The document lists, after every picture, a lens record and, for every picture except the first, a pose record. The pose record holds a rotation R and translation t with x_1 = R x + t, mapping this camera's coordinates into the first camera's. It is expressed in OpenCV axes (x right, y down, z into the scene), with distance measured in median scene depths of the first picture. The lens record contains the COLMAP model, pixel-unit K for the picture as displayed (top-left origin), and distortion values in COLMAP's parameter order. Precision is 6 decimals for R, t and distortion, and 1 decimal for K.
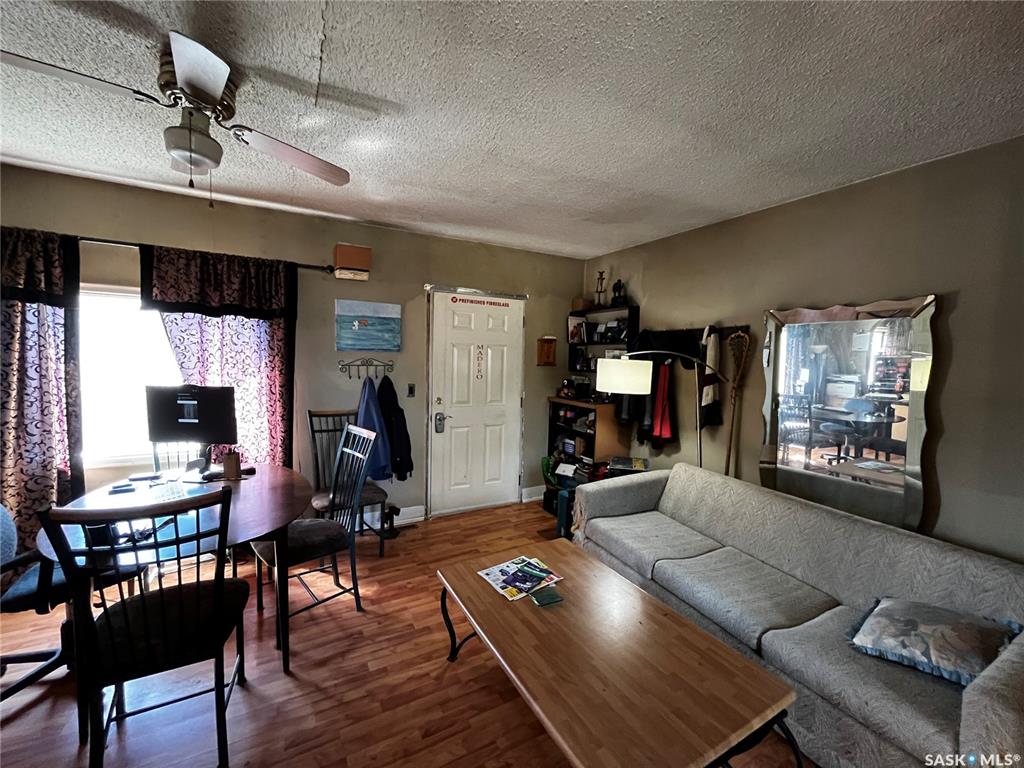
lens RADIAL K [[411.9, 0, 512.0], [0, 411.9, 384.0], [0, 0, 1]] dist [-0.003290, 0.000122]
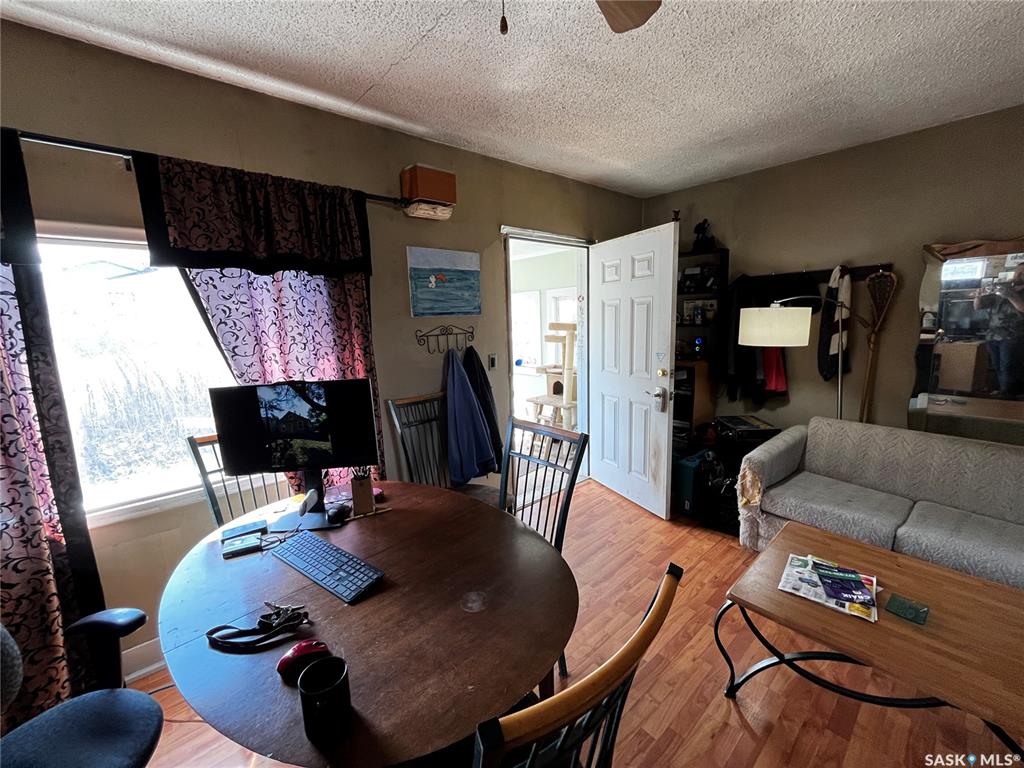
lens RADIAL K [[411.9, 0, 512.0], [0, 411.9, 384.0], [0, 0, 1]] dist [-0.003290, 0.000122]
pose [[0.975856, -0.089712, 0.199143, -0.468706], [0.070558, 0.992352, 0.101289, -0.026933], [-0.206706, -0.084792, 0.974722, 0.255504]]
